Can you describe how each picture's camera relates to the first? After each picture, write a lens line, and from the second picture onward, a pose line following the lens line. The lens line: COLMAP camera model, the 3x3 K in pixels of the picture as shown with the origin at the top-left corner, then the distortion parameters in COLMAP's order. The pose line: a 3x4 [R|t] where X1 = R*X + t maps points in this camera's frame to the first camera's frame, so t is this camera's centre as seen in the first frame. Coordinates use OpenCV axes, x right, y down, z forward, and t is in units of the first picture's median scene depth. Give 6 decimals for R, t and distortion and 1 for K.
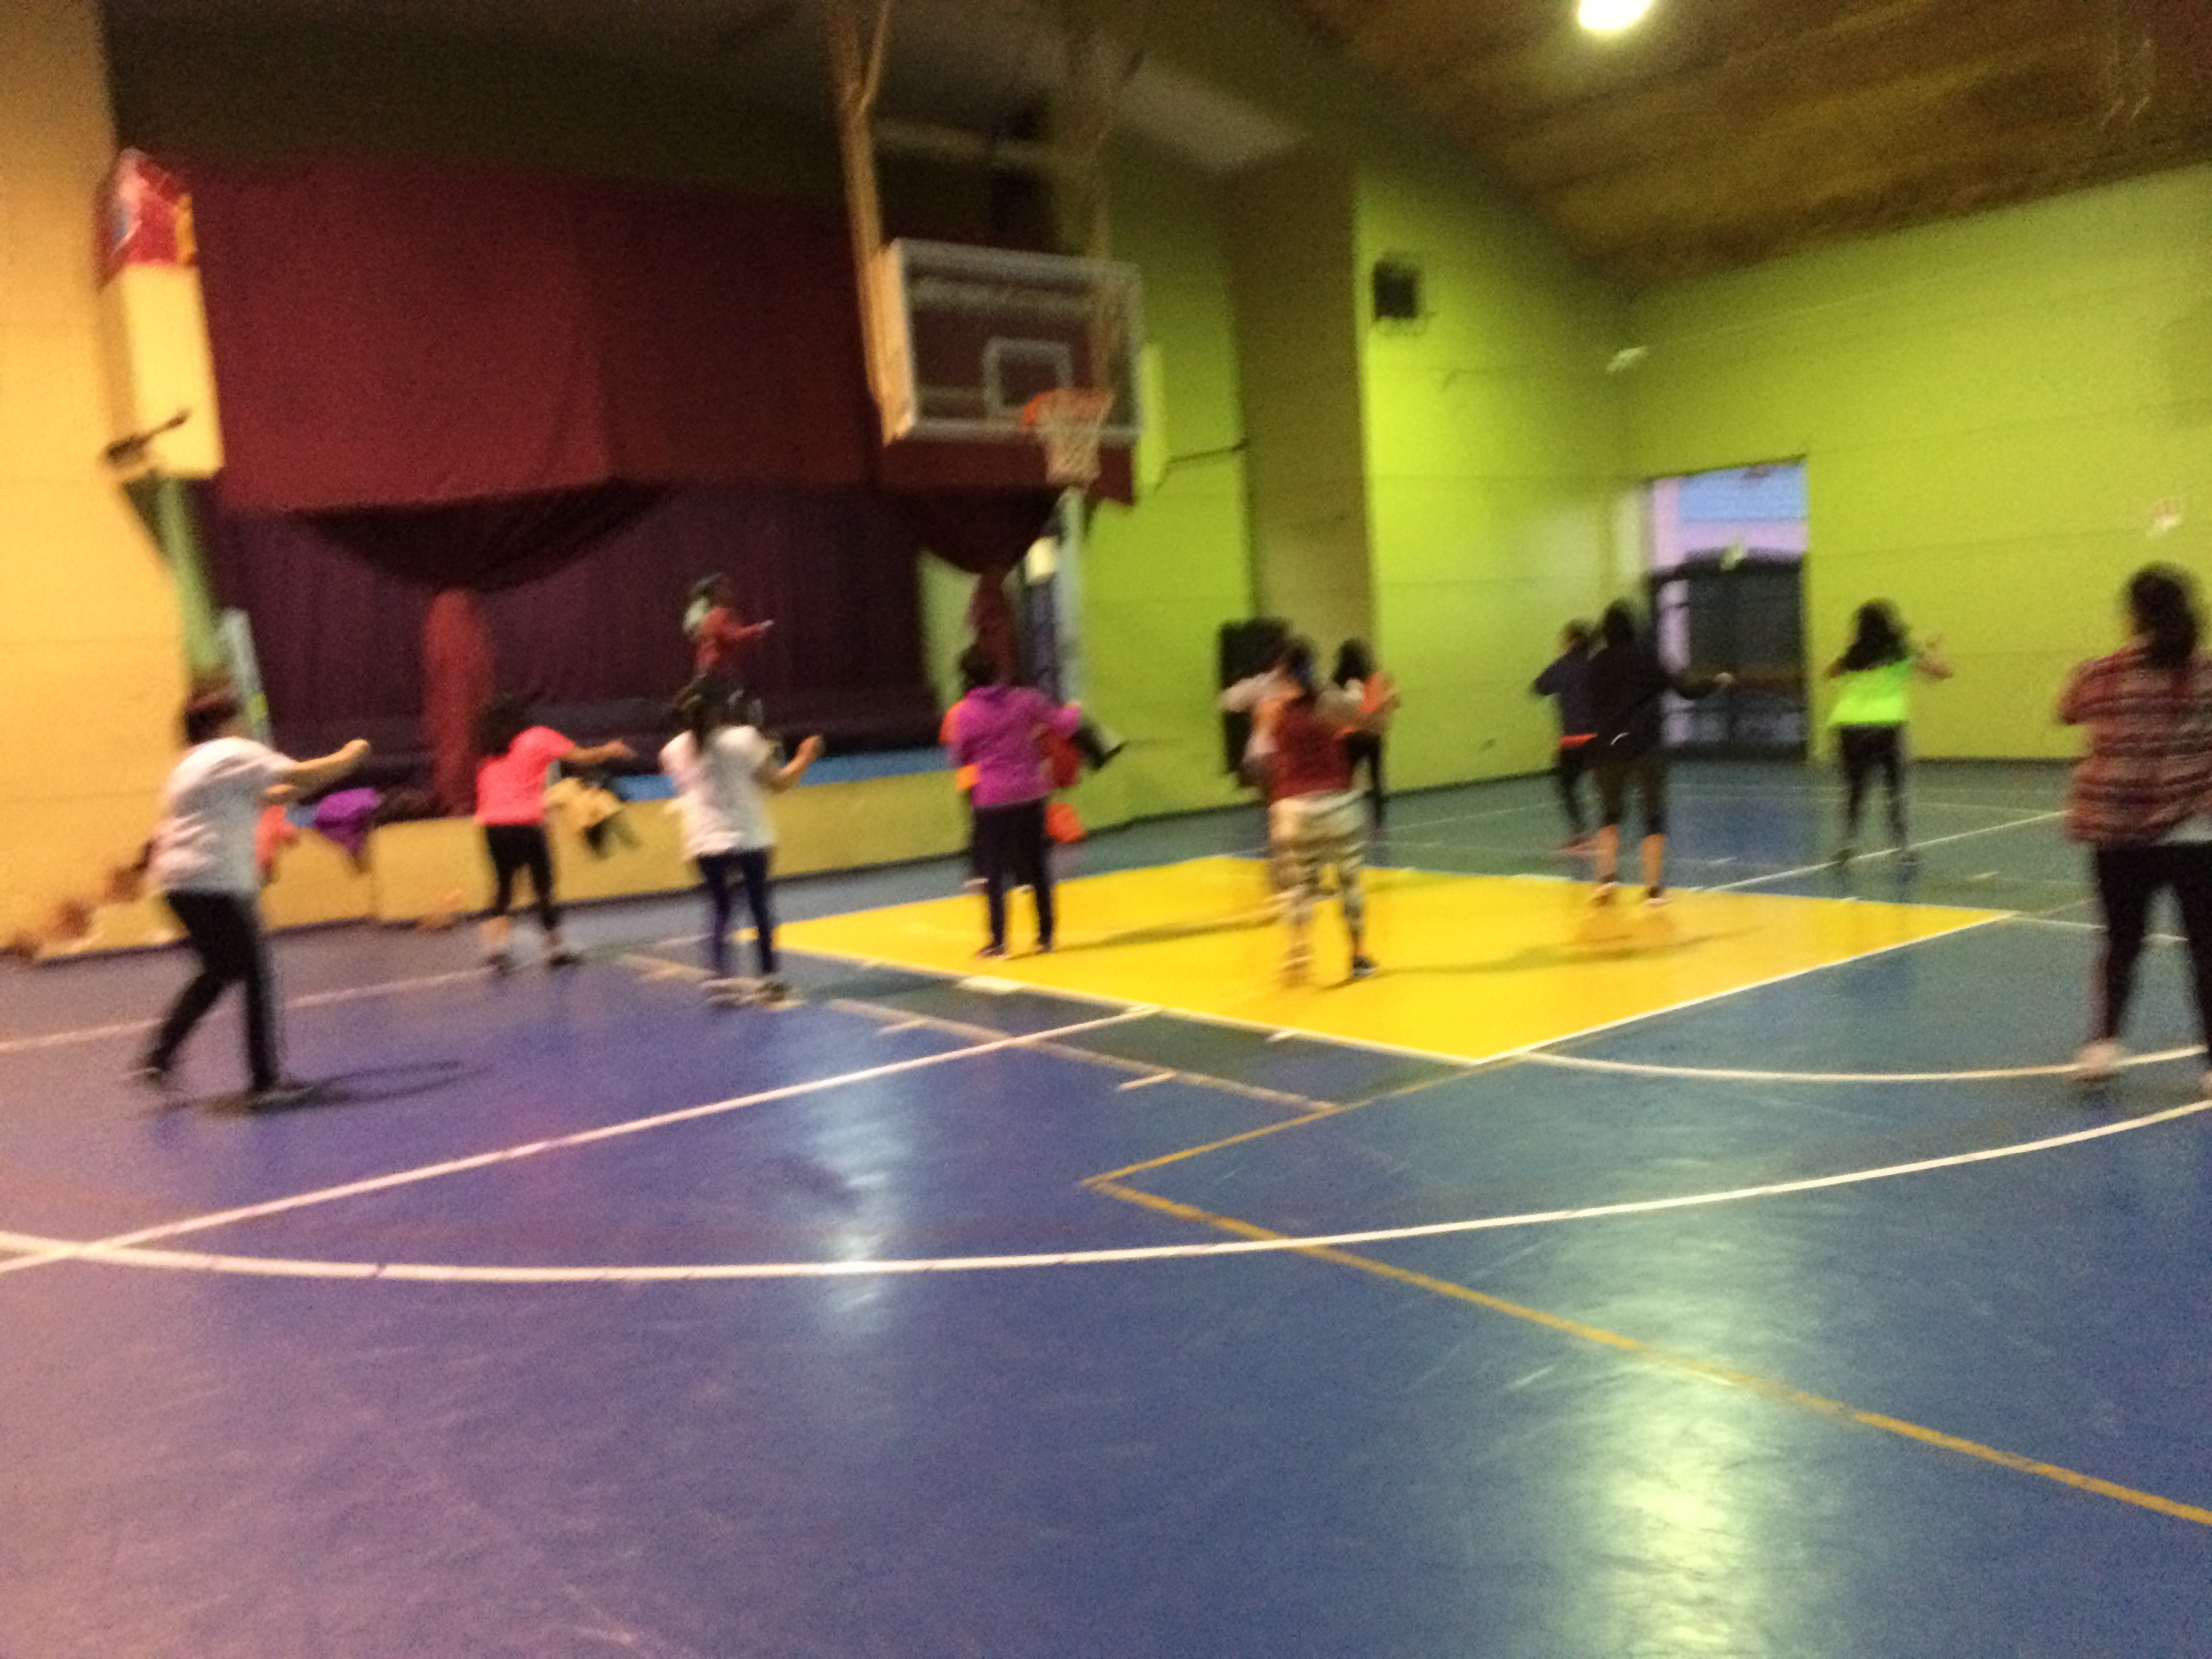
lens RADIAL K [[1926.6, 0, 1106.0], [0, 1926.6, 829.5], [0, 0, 1]] dist [0.081059, -0.011603]
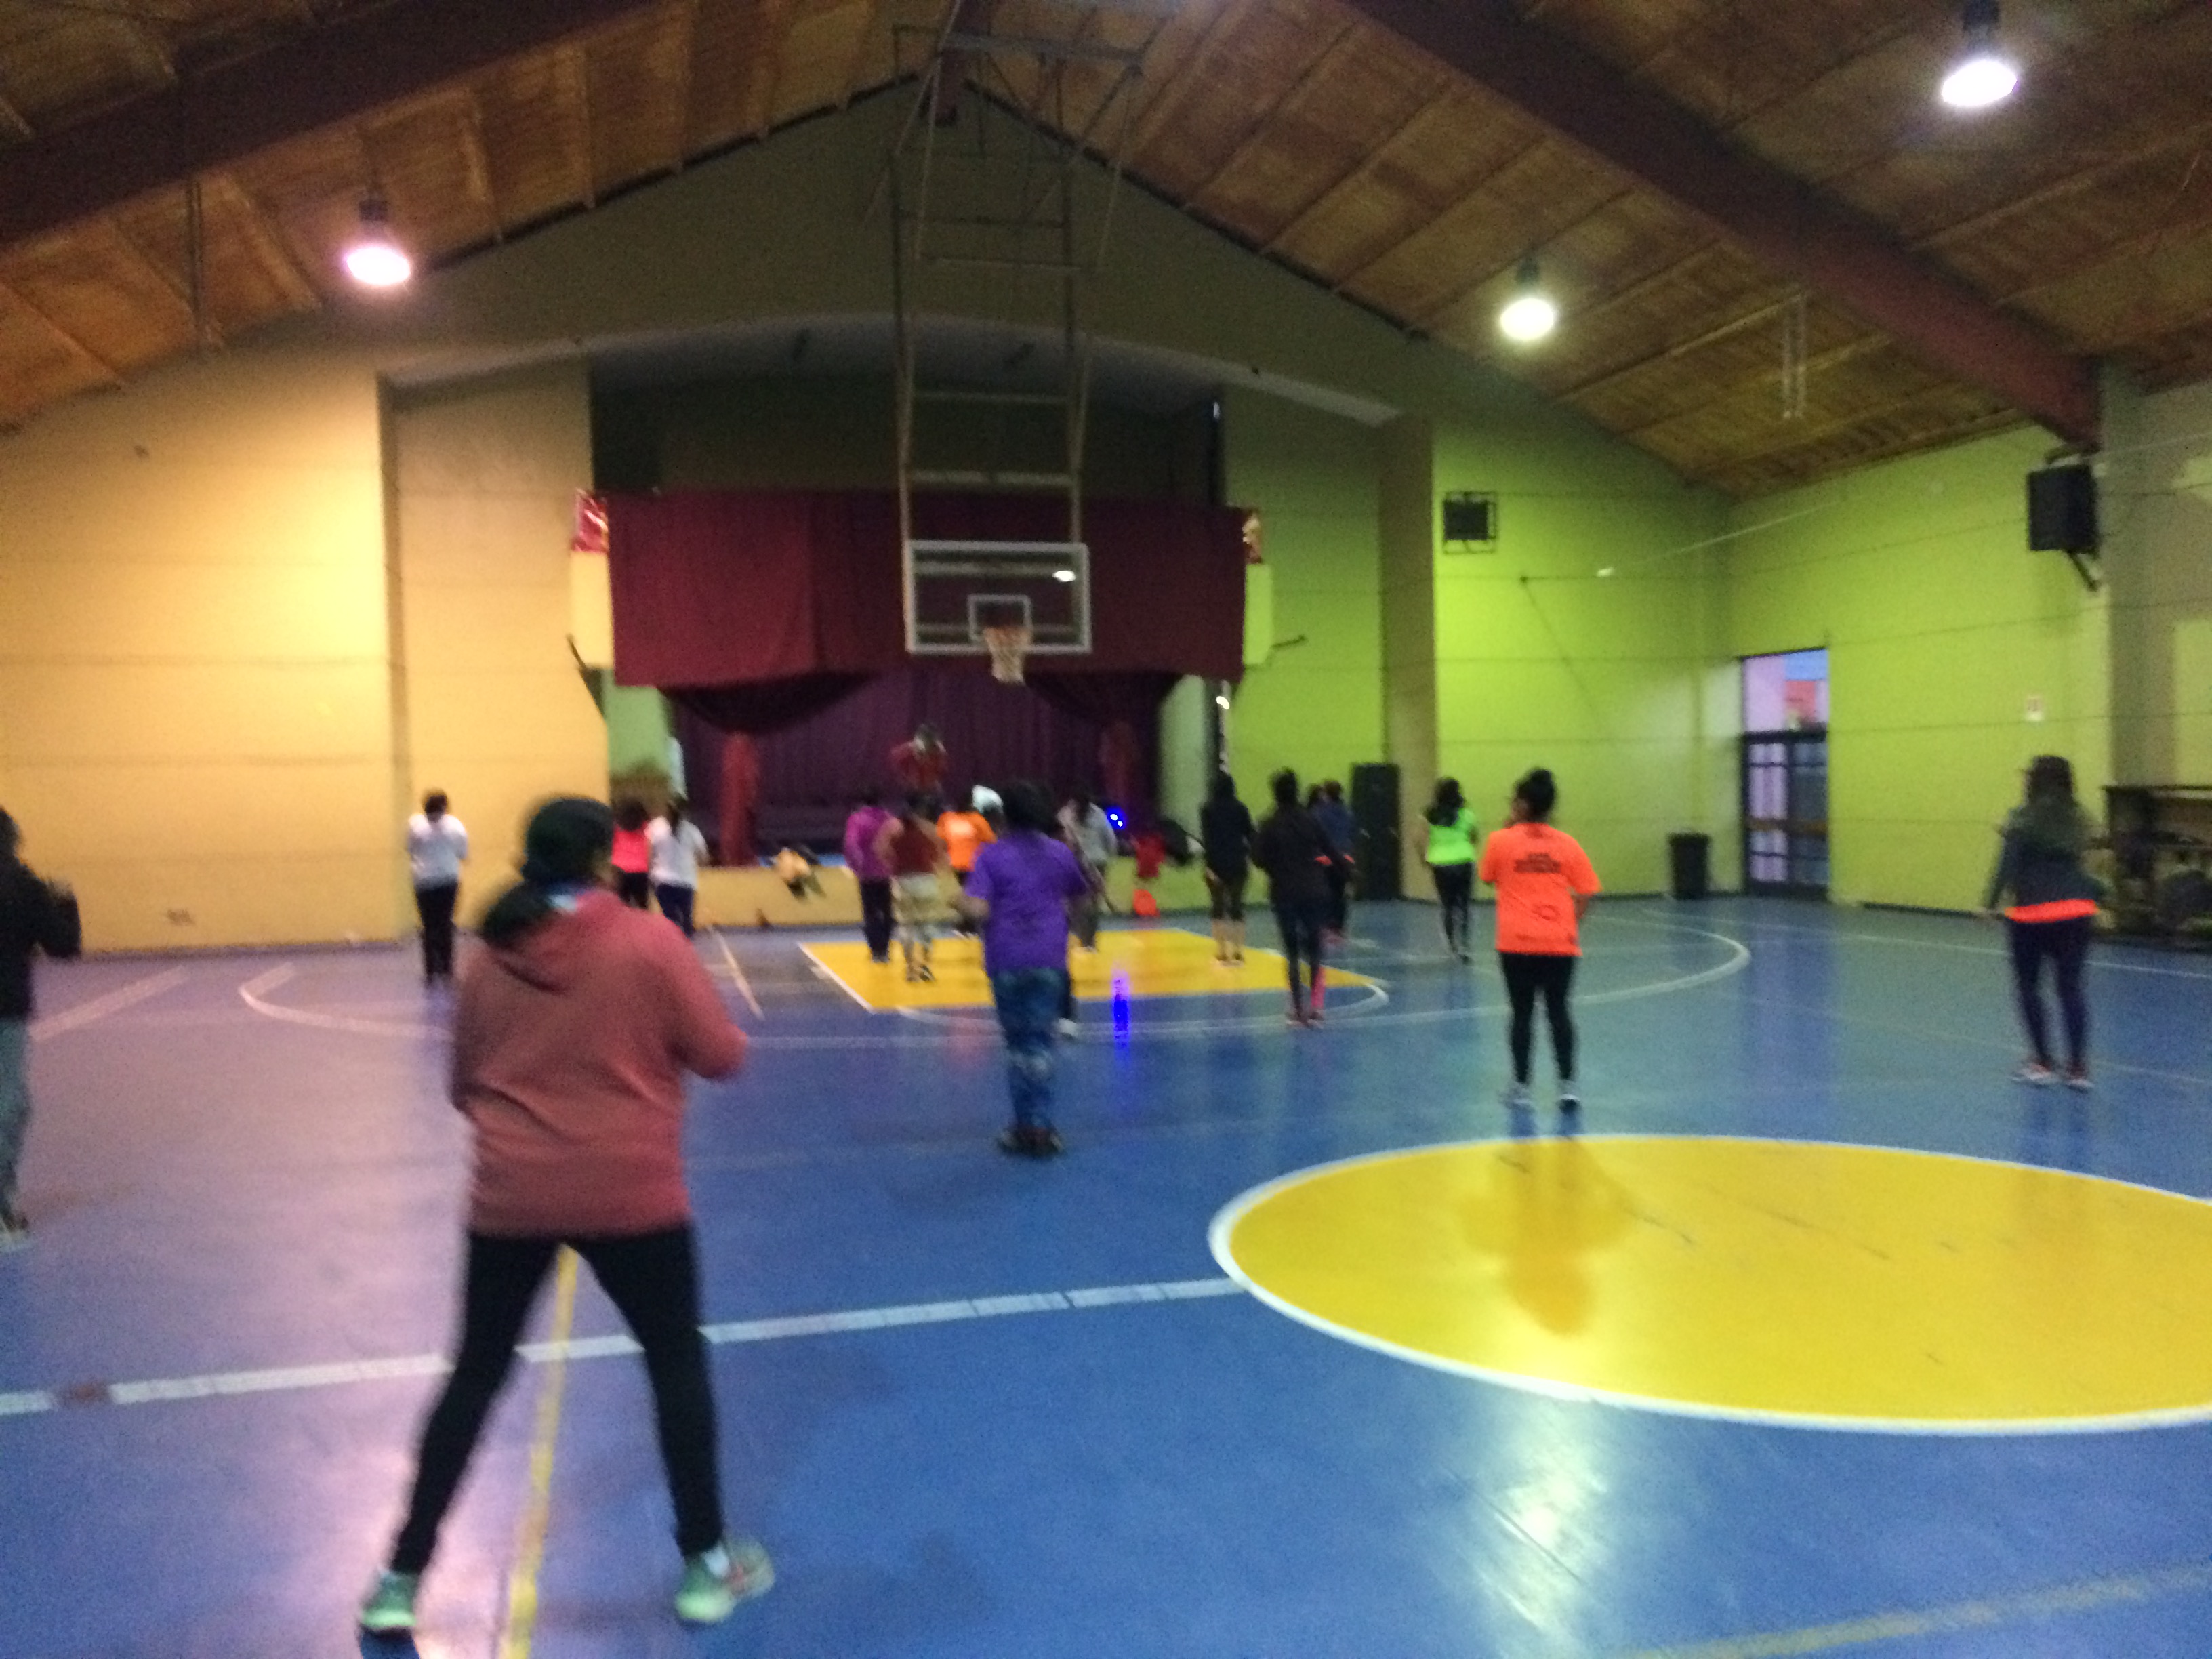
lens RADIAL K [[1926.6, 0, 1106.0], [0, 1926.6, 829.5], [0, 0, 1]] dist [0.081059, -0.011603]
pose [[0.895237, 0.058141, -0.441781, 0.681522], [-0.077188, 0.996697, -0.025246, -0.022965], [0.438854, 0.056701, 0.896768, -0.342005]]
